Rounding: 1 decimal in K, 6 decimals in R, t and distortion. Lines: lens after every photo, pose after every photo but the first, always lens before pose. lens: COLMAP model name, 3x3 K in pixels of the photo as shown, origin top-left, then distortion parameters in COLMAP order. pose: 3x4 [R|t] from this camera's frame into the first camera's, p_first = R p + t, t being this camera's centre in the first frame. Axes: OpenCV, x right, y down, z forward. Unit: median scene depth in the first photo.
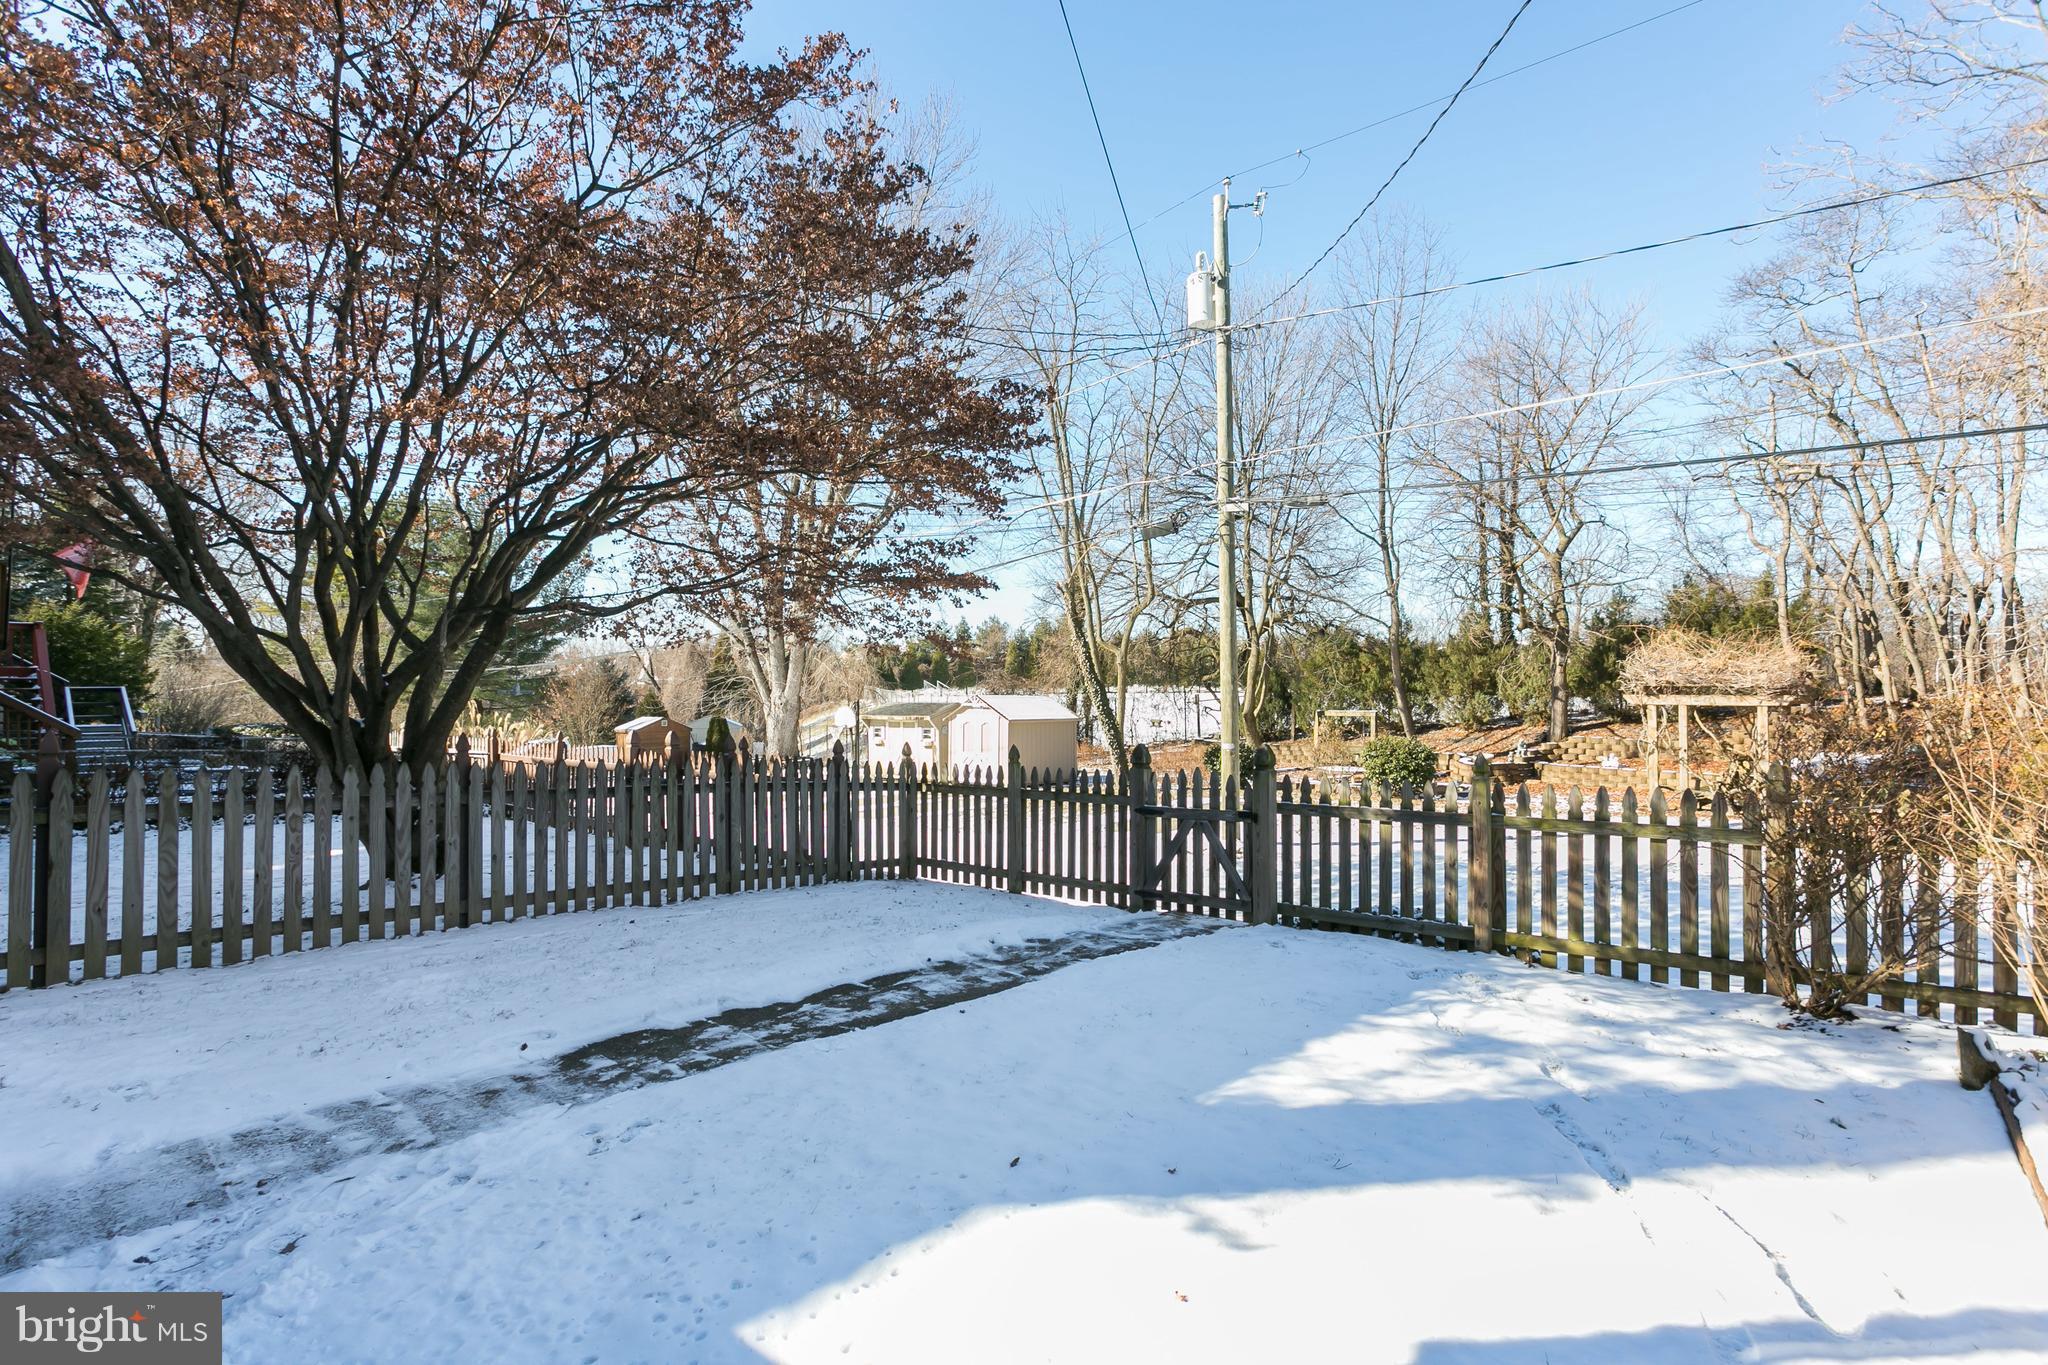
lens RADIAL K [[977.1, 0, 1013.8], [0, 977.1, 679.2], [0, 0, 1]] dist [-0.000352, -0.000033]
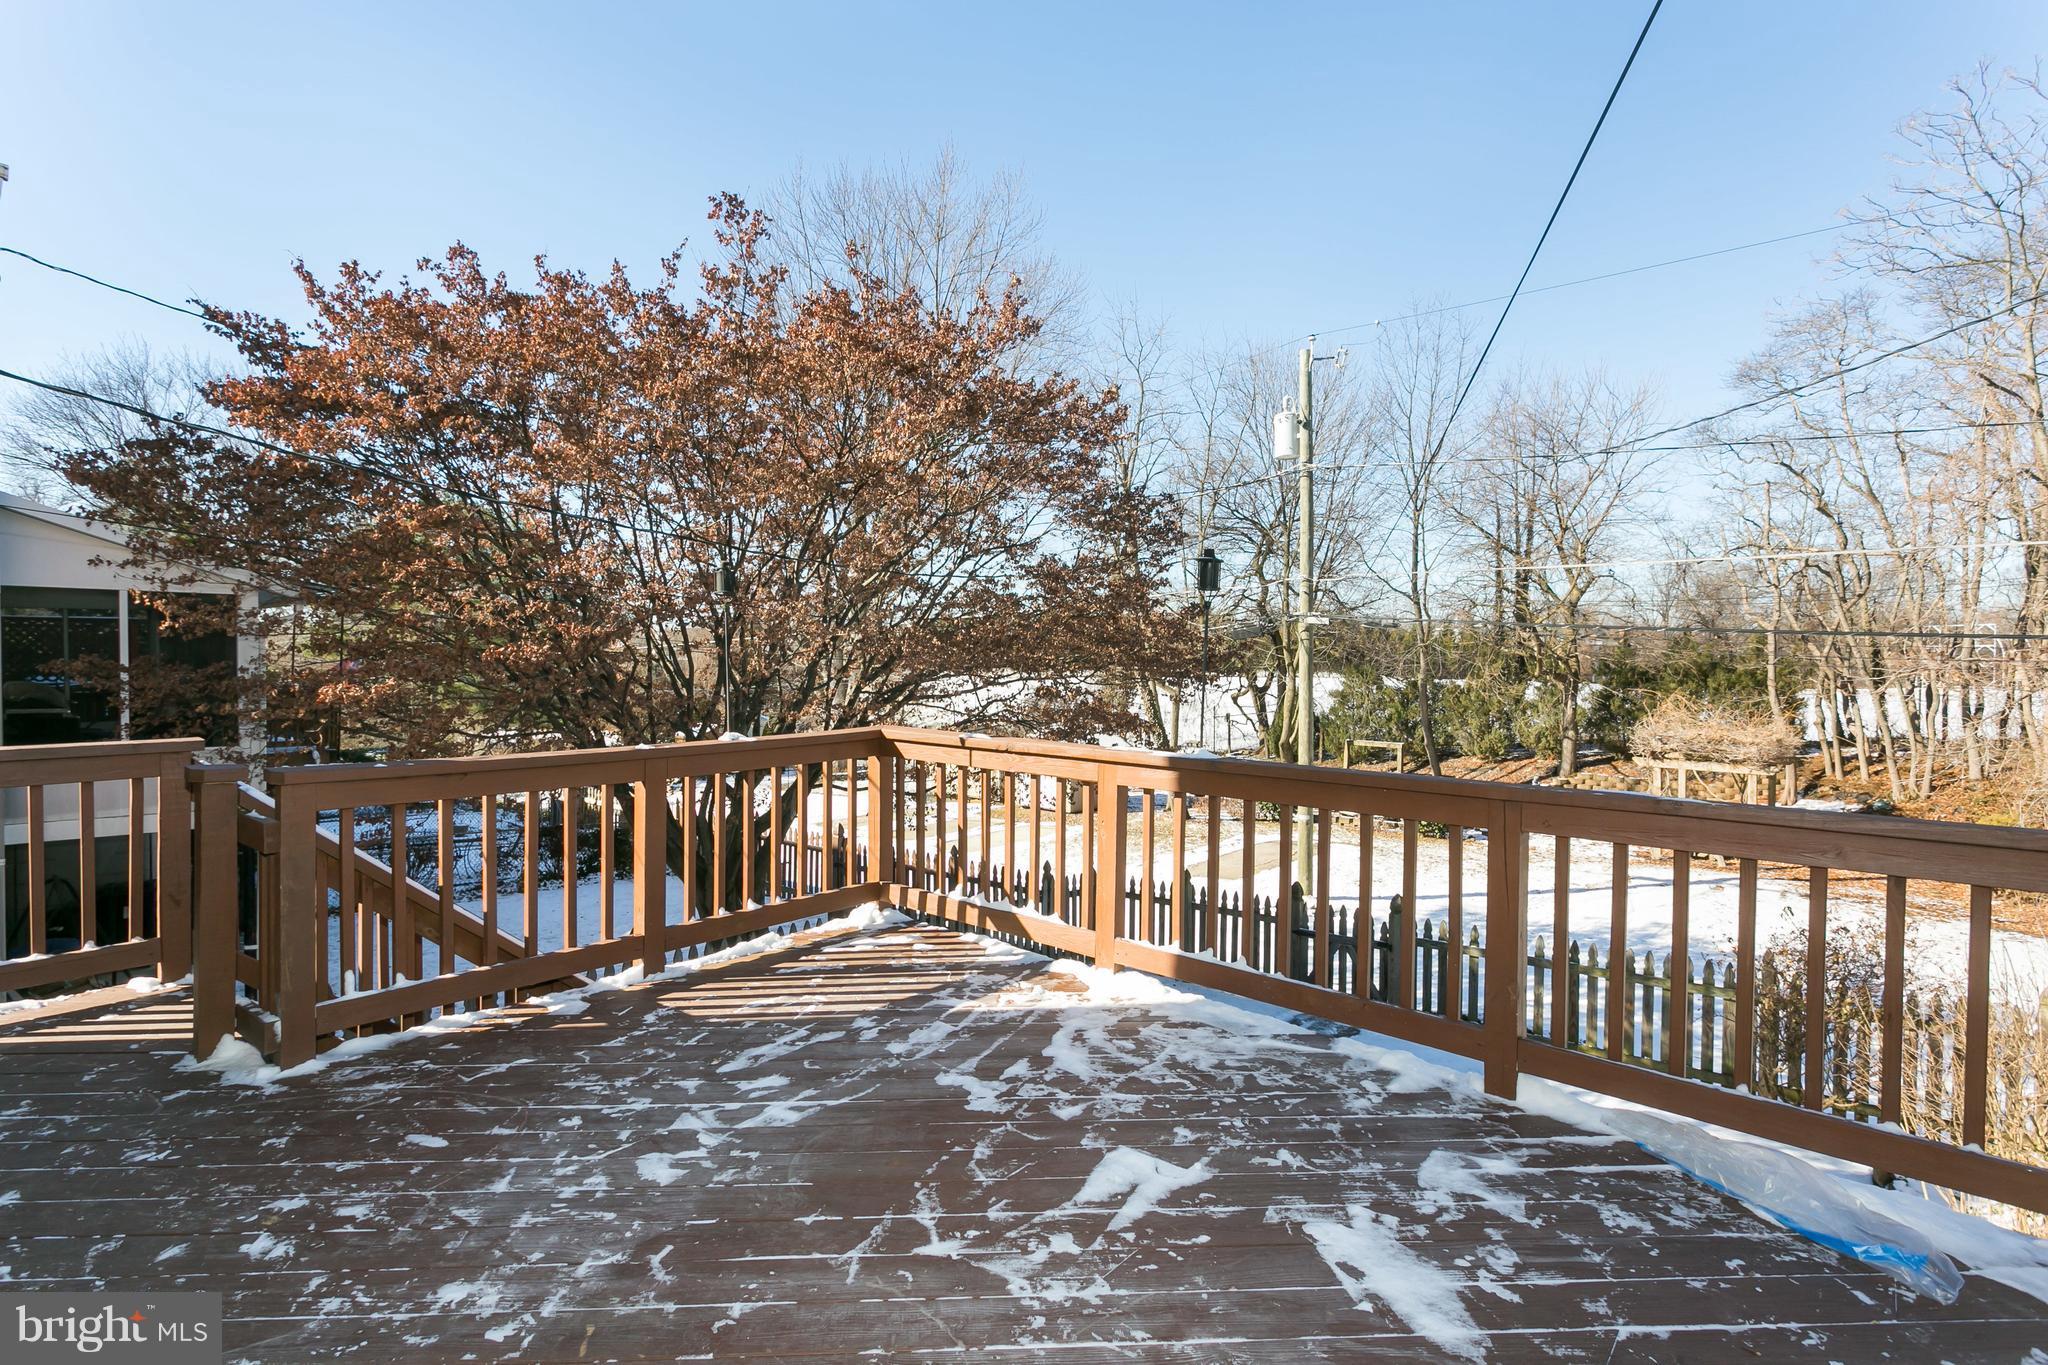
lens RADIAL K [[977.1, 0, 1013.8], [0, 977.1, 679.2], [0, 0, 1]] dist [-0.000352, -0.000033]
pose [[0.999927, 0.005810, 0.010617, -0.117728], [-0.006150, 0.999460, 0.032291, -0.108877], [-0.010423, -0.032354, 0.999422, -0.139902]]
